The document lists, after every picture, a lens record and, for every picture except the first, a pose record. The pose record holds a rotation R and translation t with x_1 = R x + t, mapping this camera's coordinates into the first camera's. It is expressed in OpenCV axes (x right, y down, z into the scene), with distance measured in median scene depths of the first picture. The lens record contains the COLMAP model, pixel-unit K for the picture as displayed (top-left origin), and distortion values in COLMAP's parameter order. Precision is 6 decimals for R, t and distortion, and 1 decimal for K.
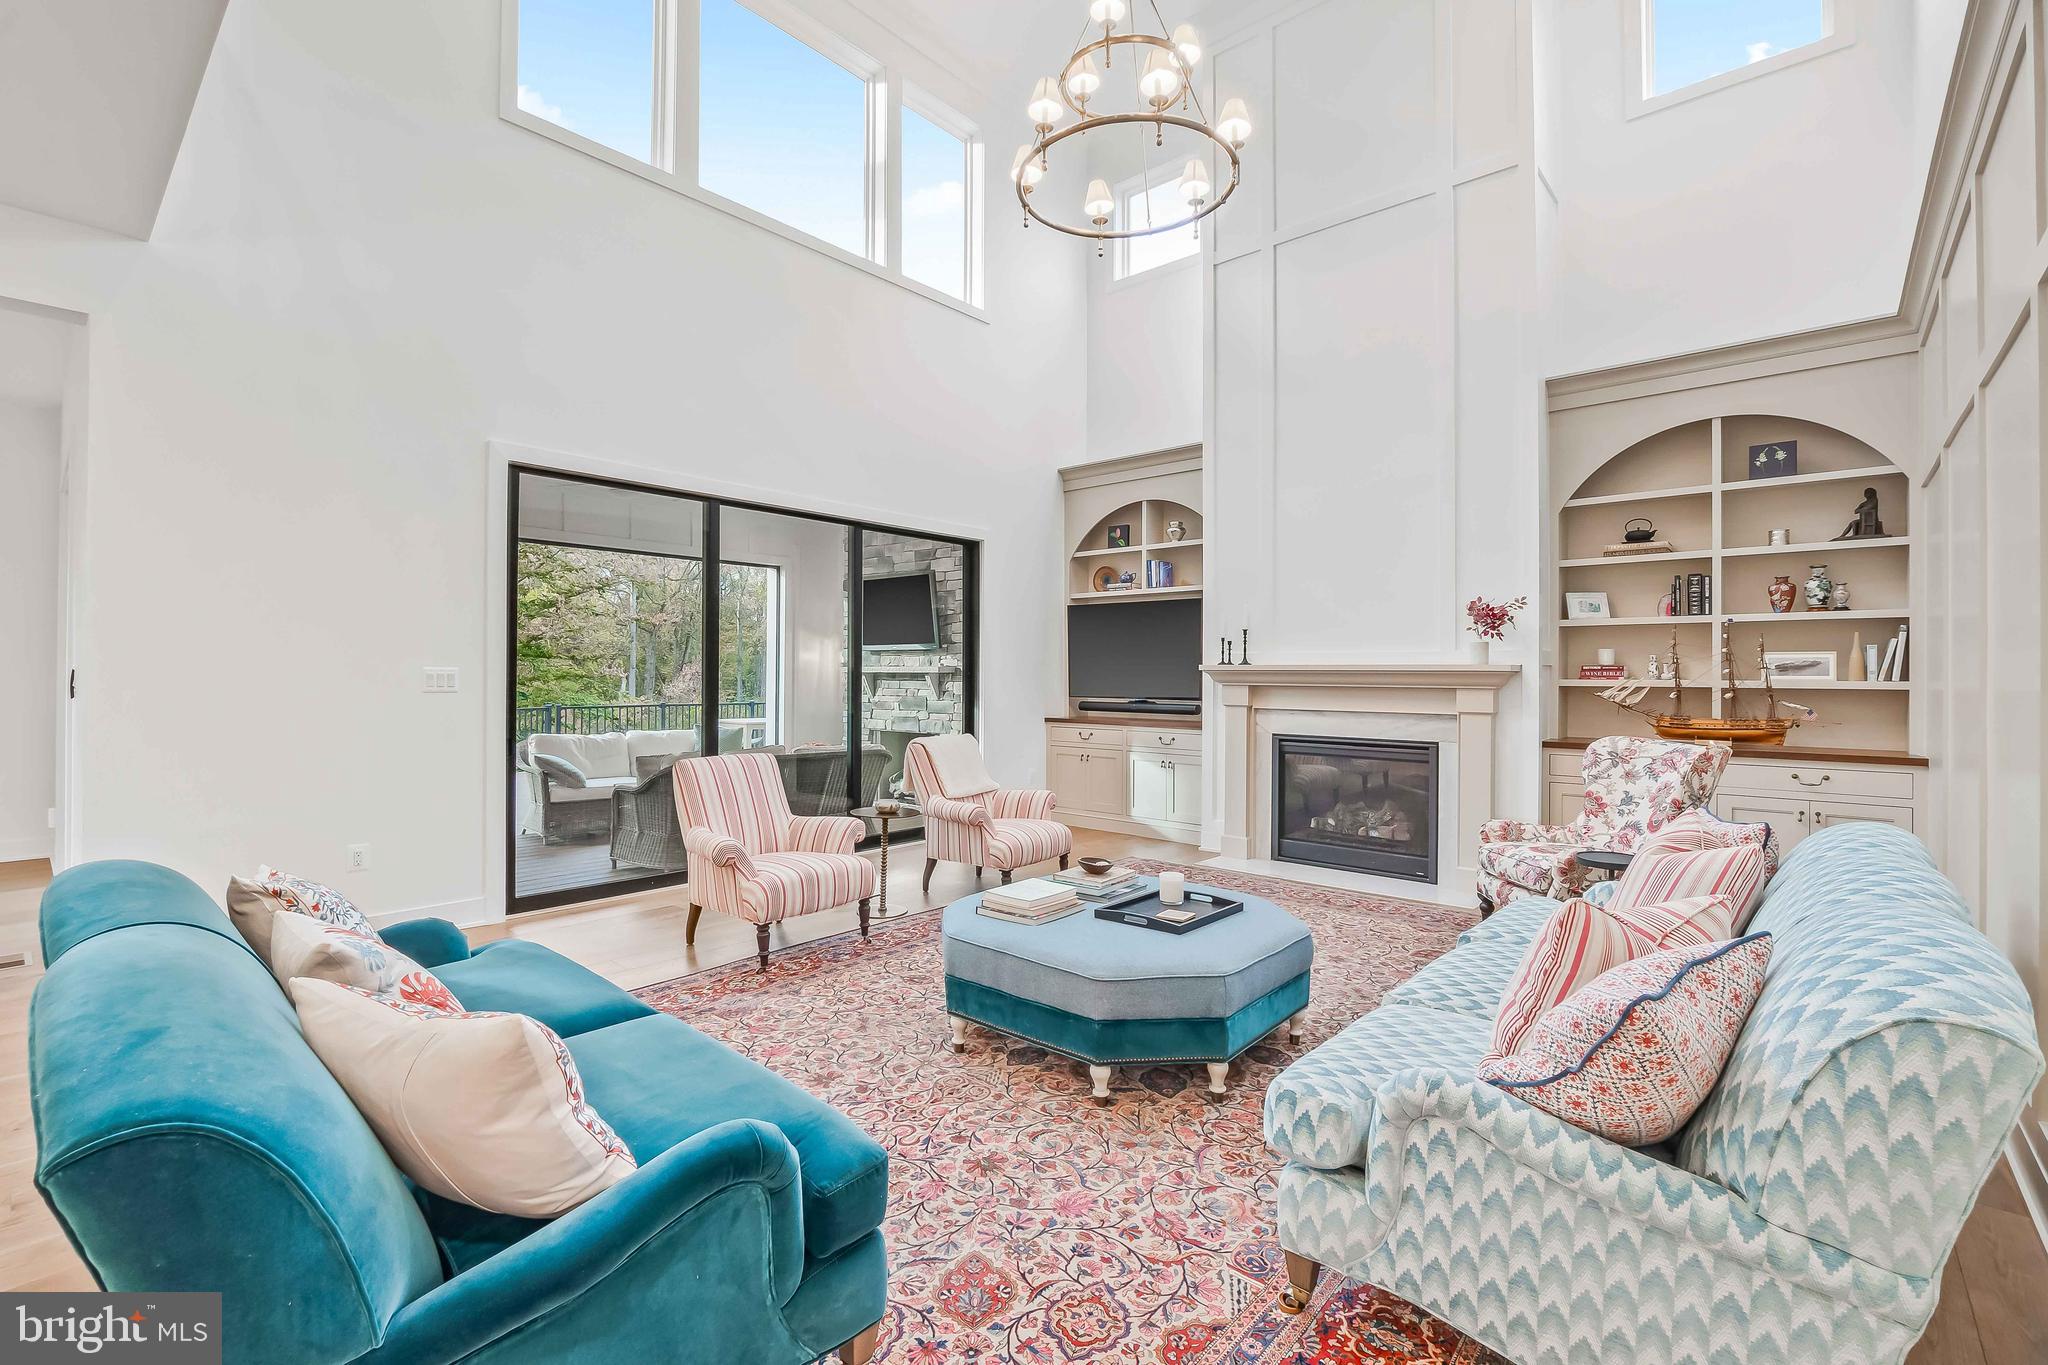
lens RADIAL K [[907.1, 0, 1009.8], [0, 907.1, 687.2], [0, 0, 1]] dist [-0.014249, 0.000537]
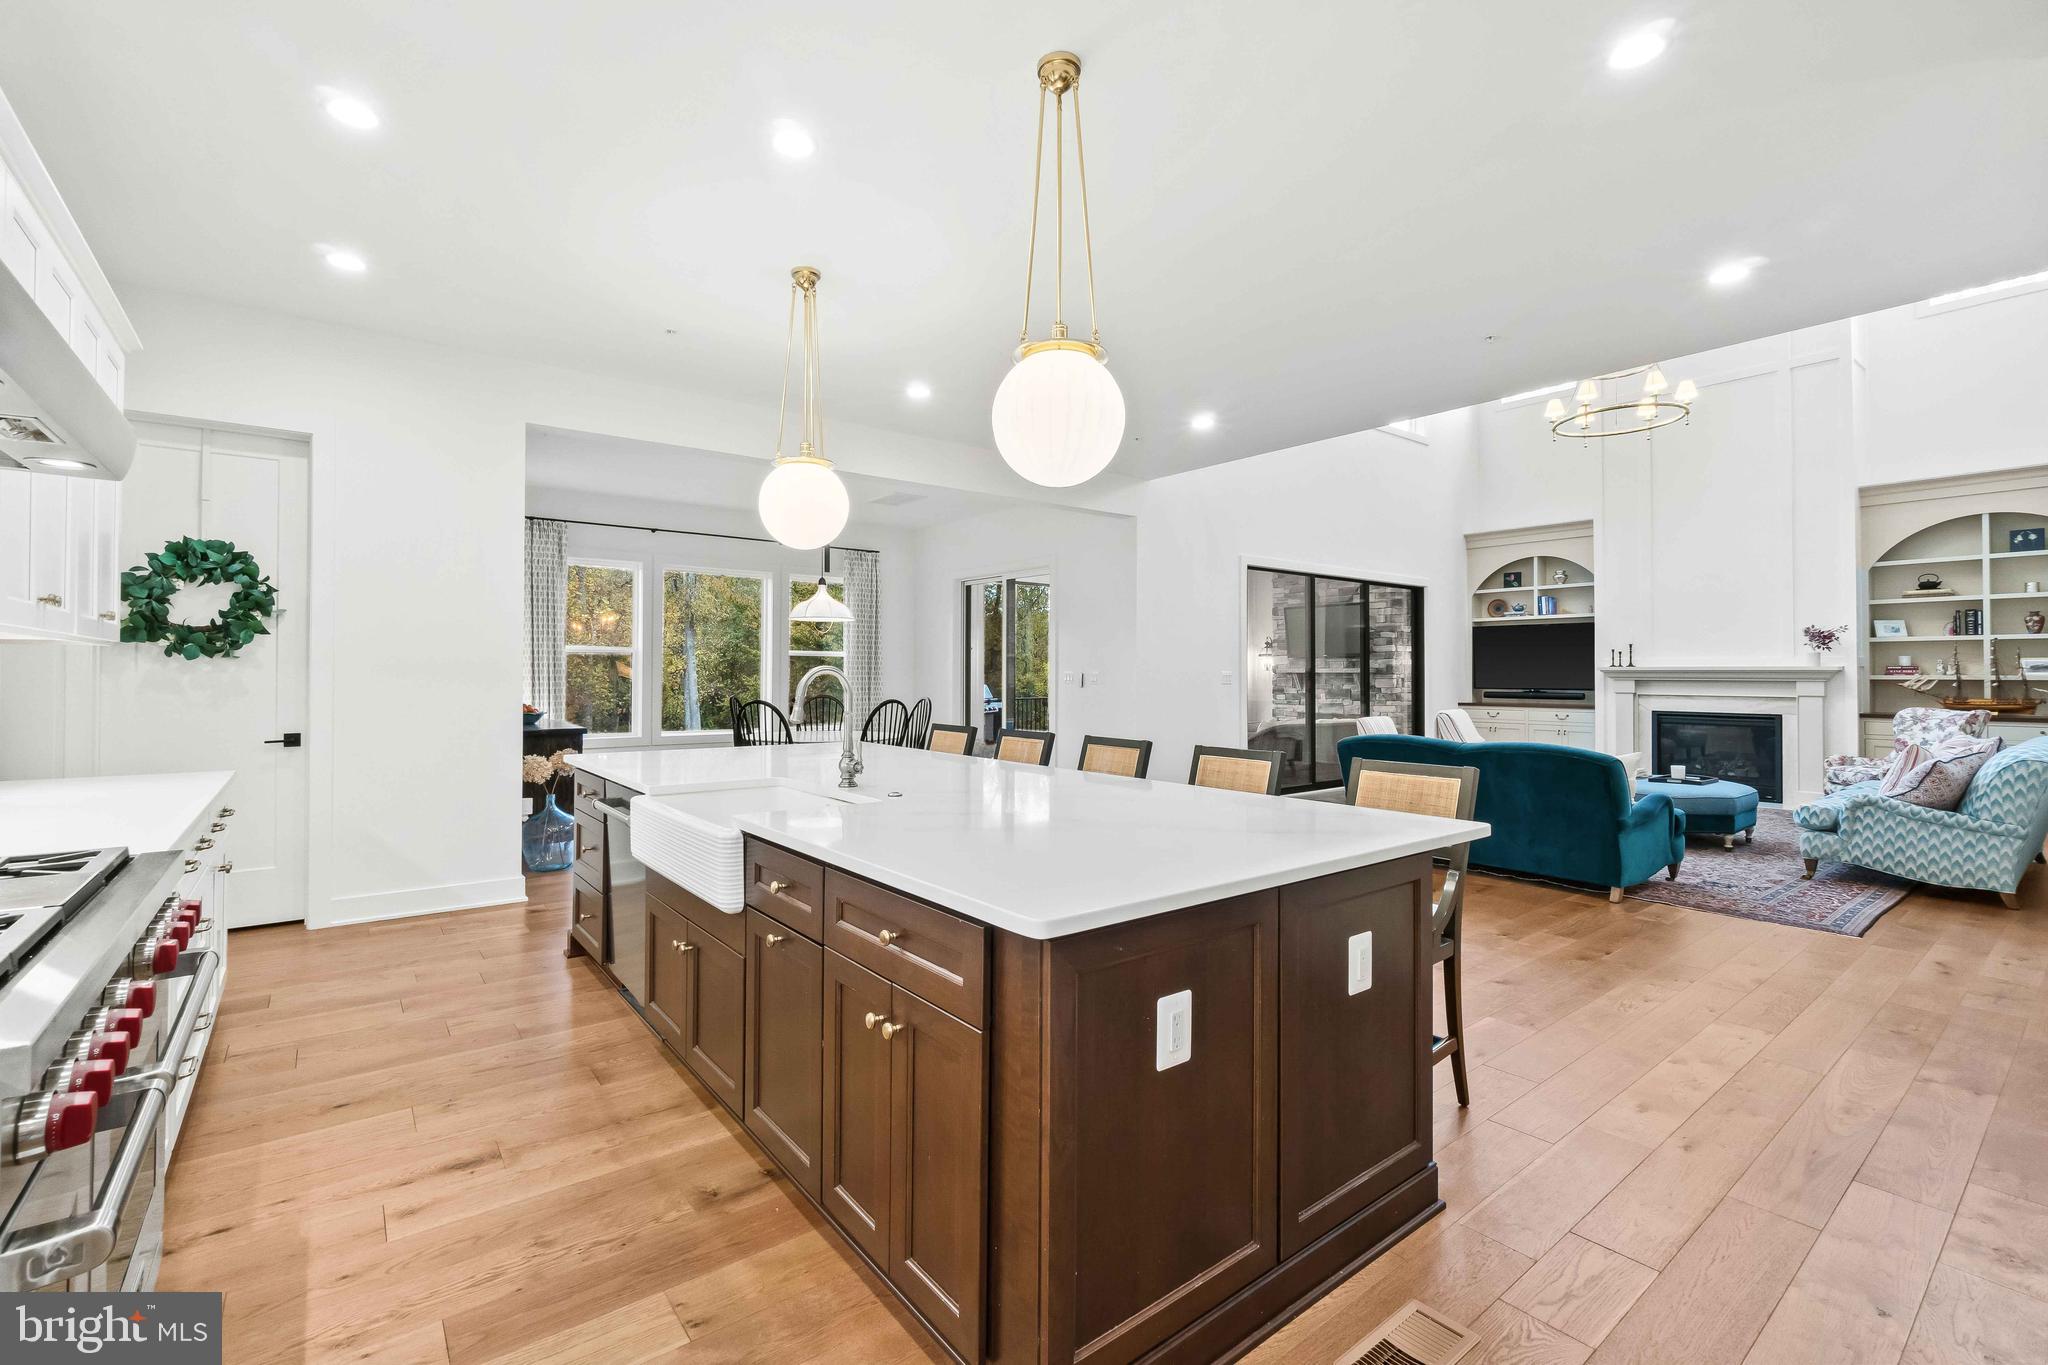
lens RADIAL K [[890.4, 0, 1022.3], [0, 890.4, 675.8], [0, 0, 1]] dist [0.001137, 0.000964]
pose [[0.984067, -0.003945, -0.177757, -0.608606], [0.001929, 0.999932, -0.011516, 0.007727], [0.177790, 0.010989, 0.984007, -0.849862]]
